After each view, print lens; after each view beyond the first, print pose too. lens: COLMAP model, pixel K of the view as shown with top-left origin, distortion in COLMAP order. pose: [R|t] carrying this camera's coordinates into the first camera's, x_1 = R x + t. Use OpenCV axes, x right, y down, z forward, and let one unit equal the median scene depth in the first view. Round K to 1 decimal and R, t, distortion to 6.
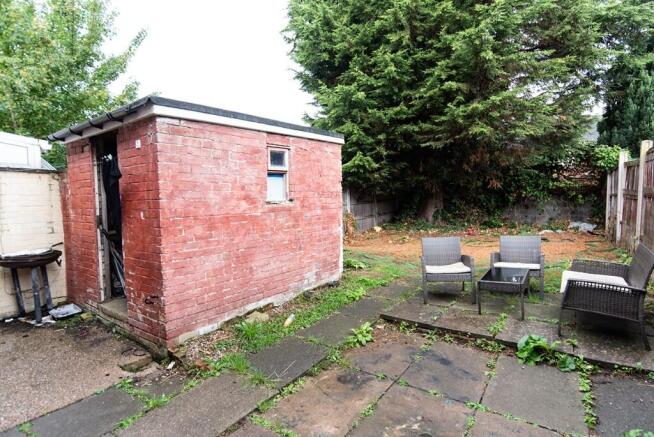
lens RADIAL K [[315.1, 0, 329.5], [0, 315.1, 222.1], [0, 0, 1]] dist [-0.050991, 0.021264]
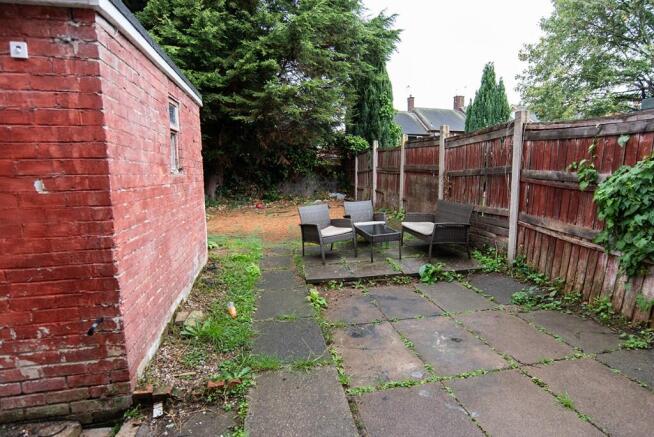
lens RADIAL K [[316.9, 0, 327.0], [0, 316.9, 218.5], [0, 0, 1]] dist [-0.047777, 0.021065]
pose [[0.717781, -0.086691, 0.690851, -0.515971], [0.046479, 0.995971, 0.076688, 0.013252], [-0.694716, -0.022935, 0.718919, 0.209758]]
